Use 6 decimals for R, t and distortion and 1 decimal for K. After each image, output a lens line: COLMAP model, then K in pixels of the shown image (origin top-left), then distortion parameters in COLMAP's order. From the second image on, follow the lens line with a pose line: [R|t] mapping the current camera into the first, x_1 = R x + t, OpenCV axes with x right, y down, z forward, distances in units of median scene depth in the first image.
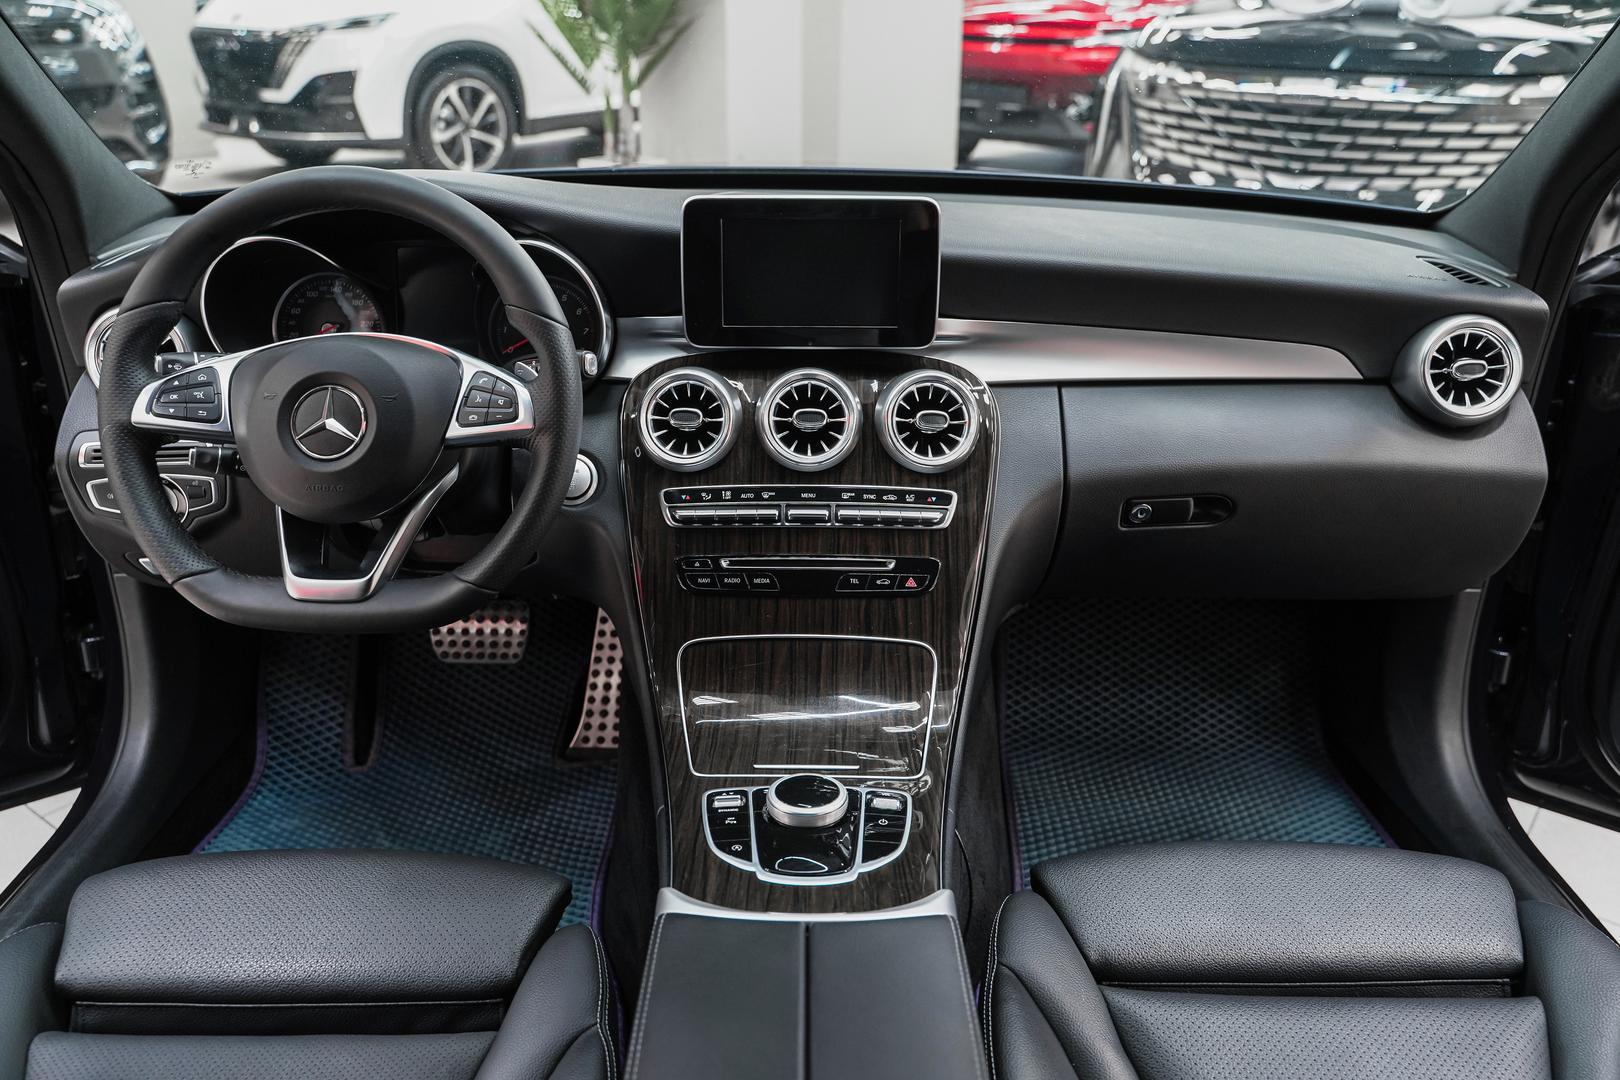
lens RADIAL K [[1328.3, 0, 819.3], [0, 1328.3, 531.4], [0, 0, 1]] dist [-0.019675, 0.029018]
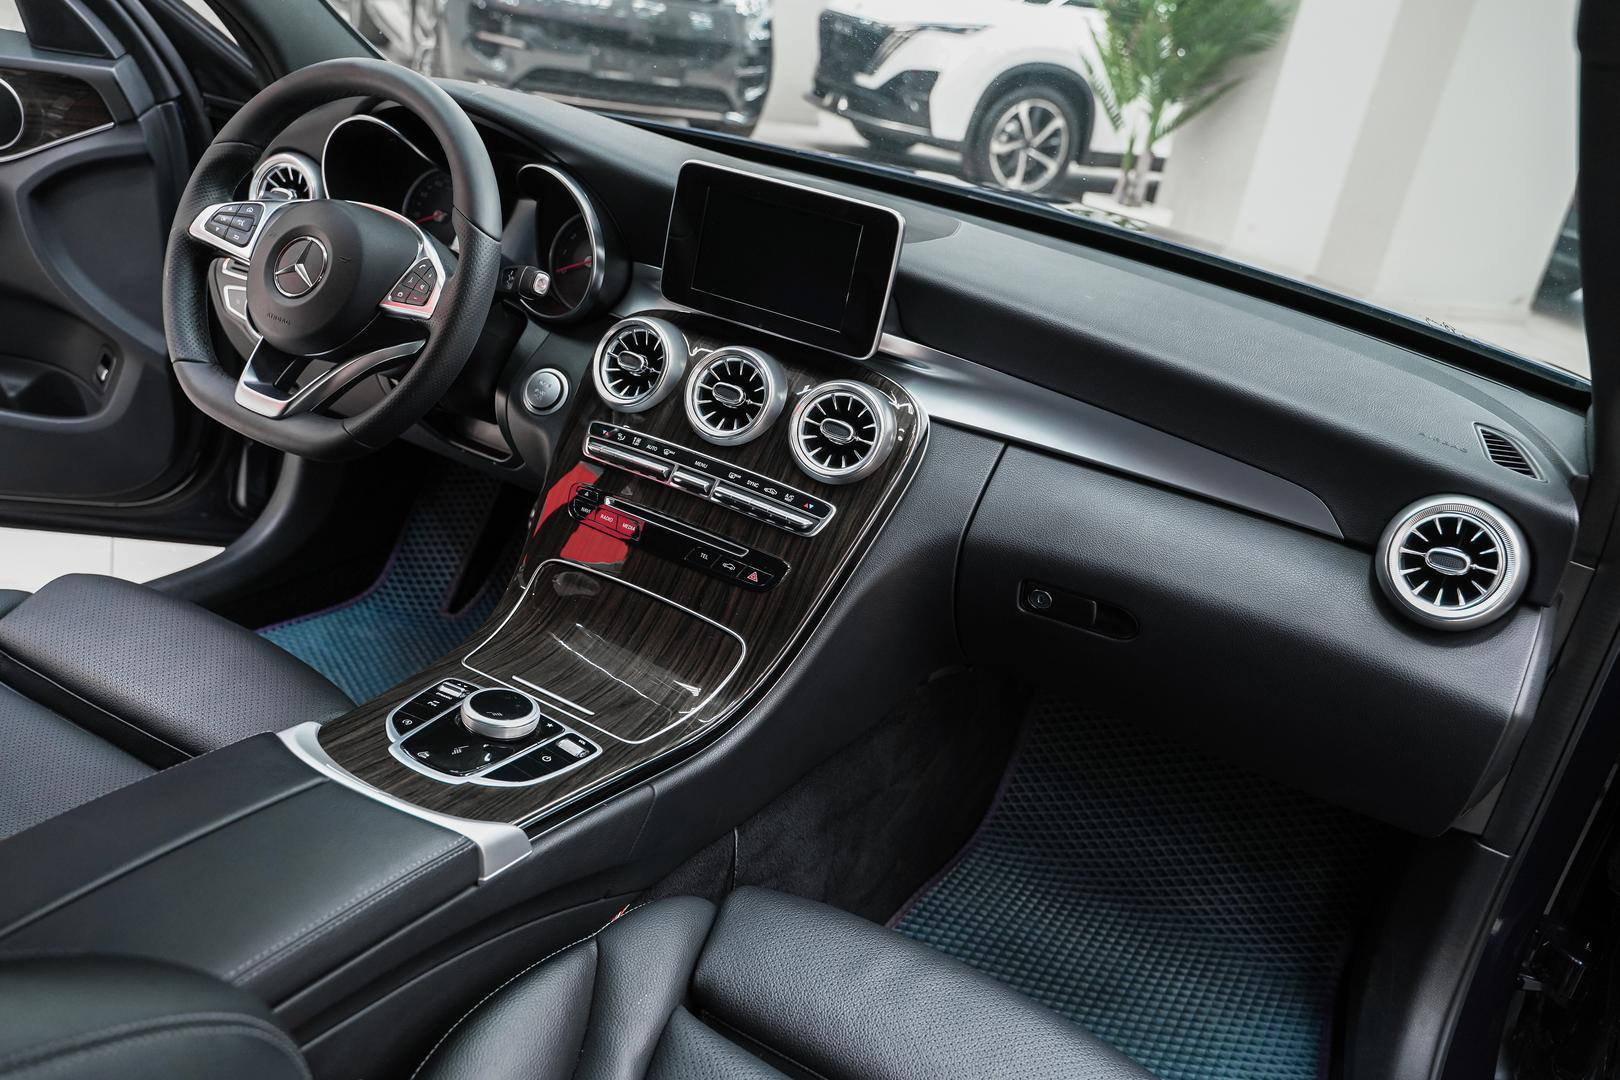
lens RADIAL K [[1328.3, 0, 793.3], [0, 1328.3, 538.0], [0, 0, 1]] dist [-0.019675, 0.029018]
pose [[0.865537, 0.314993, -0.389392, 0.457864], [-0.323378, 0.945162, 0.045775, -0.042457], [0.382457, 0.086301, 0.919934, 0.090753]]
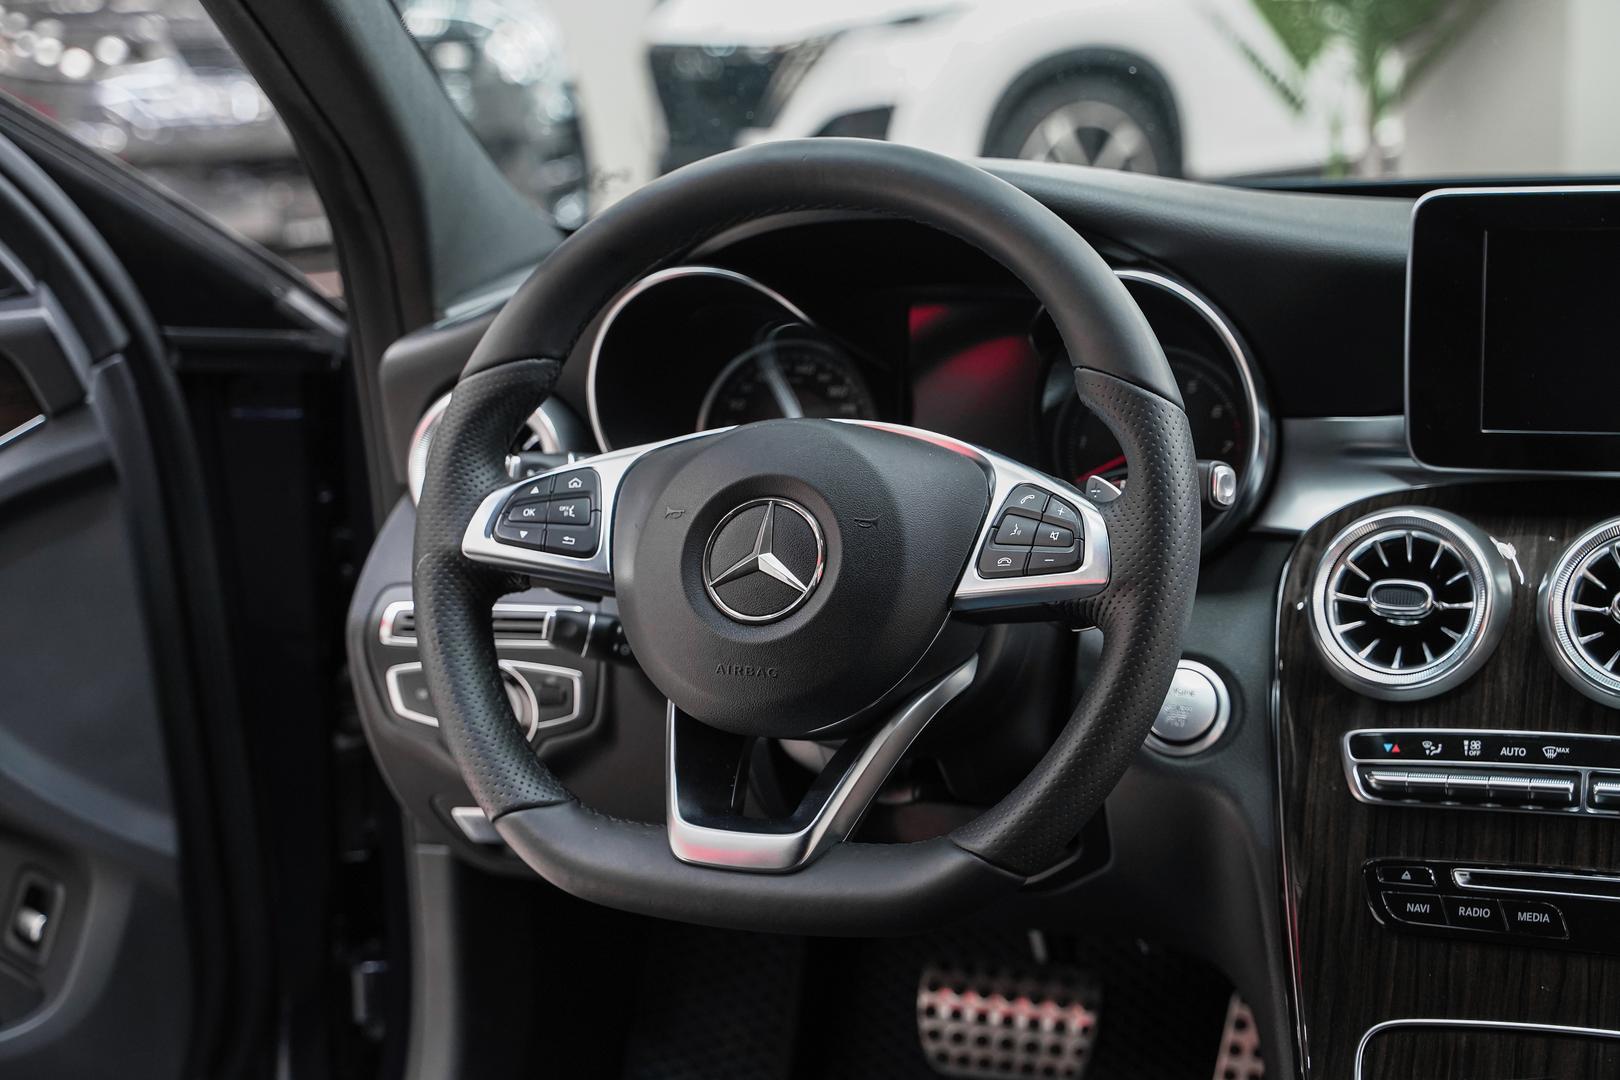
lens RADIAL K [[2540.5, 0, 804.2], [0, 2540.5, 556.1], [0, 0, 1]] dist [0.033058, 0.000000]
pose [[0.935881, 0.031901, -0.350868, 0.032045], [-0.087833, 0.985574, -0.144671, 0.064271], [0.341191, 0.166212, 0.925182, -0.022258]]
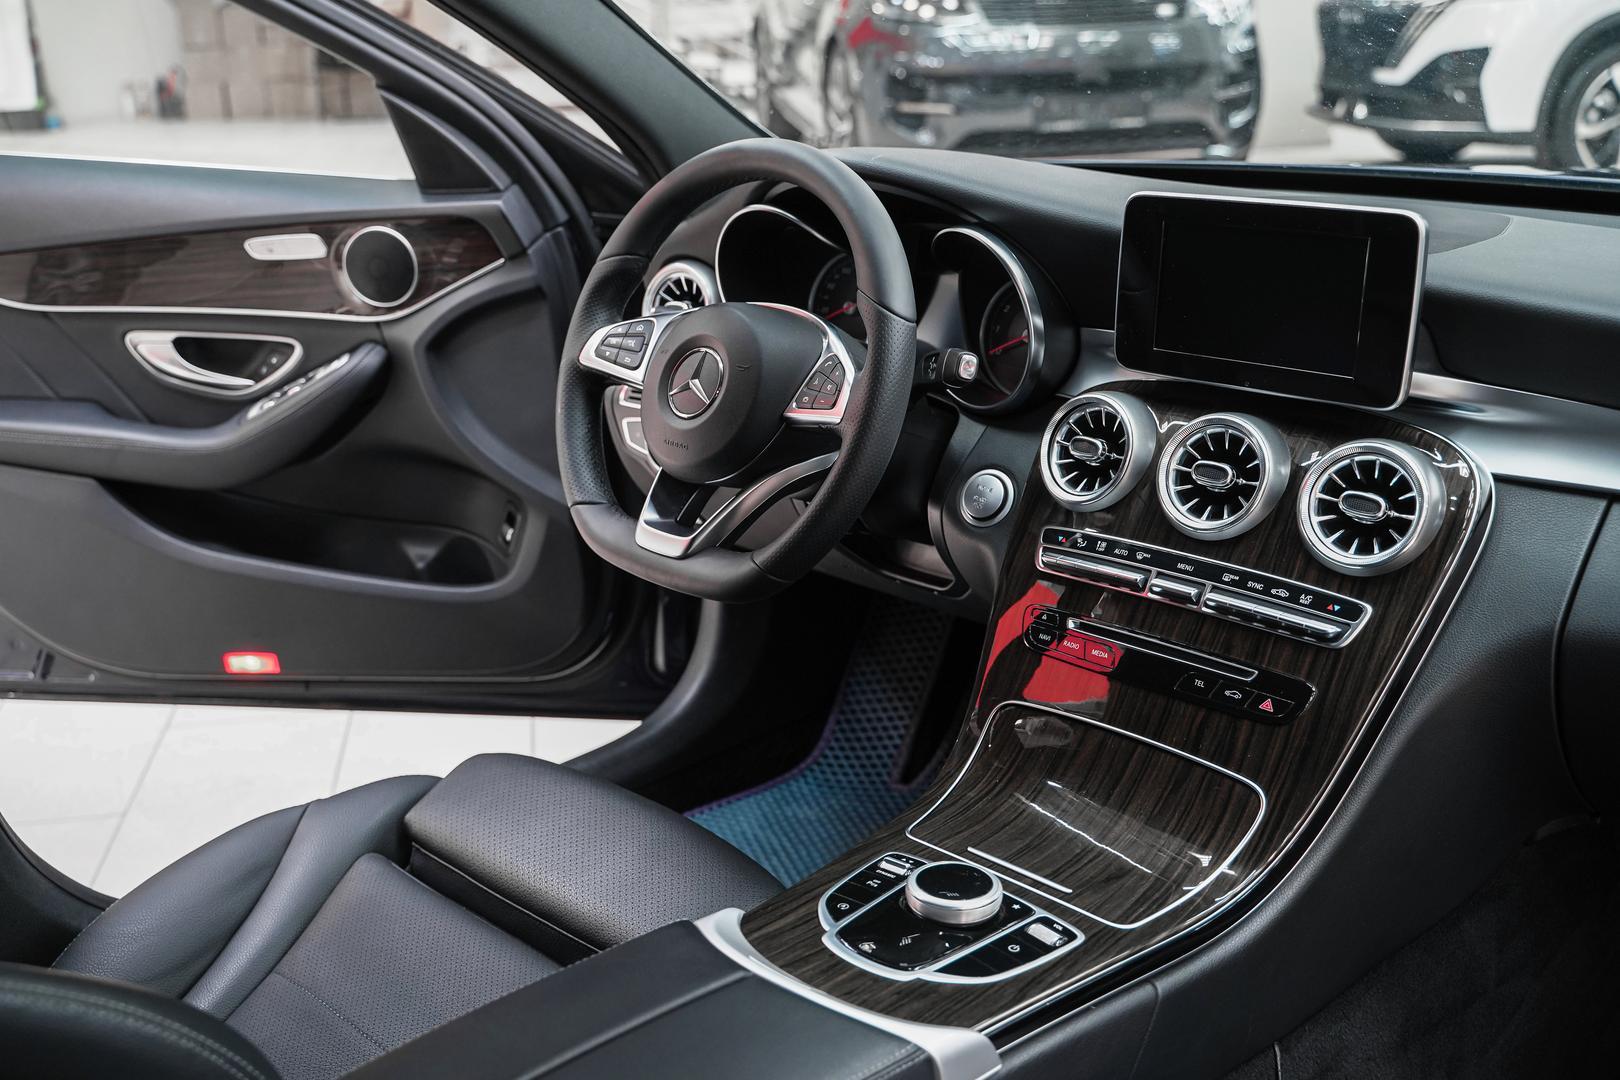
lens RADIAL K [[1653.8, 0, 795.9], [0, 1653.8, 526.2], [0, 0, 1]] dist [0.011804, 0.000000]
pose [[0.714405, 0.193565, -0.672427, 0.479327], [-0.229437, 0.972649, 0.036227, -0.032656], [0.661047, 0.128398, 0.739277, 0.101386]]
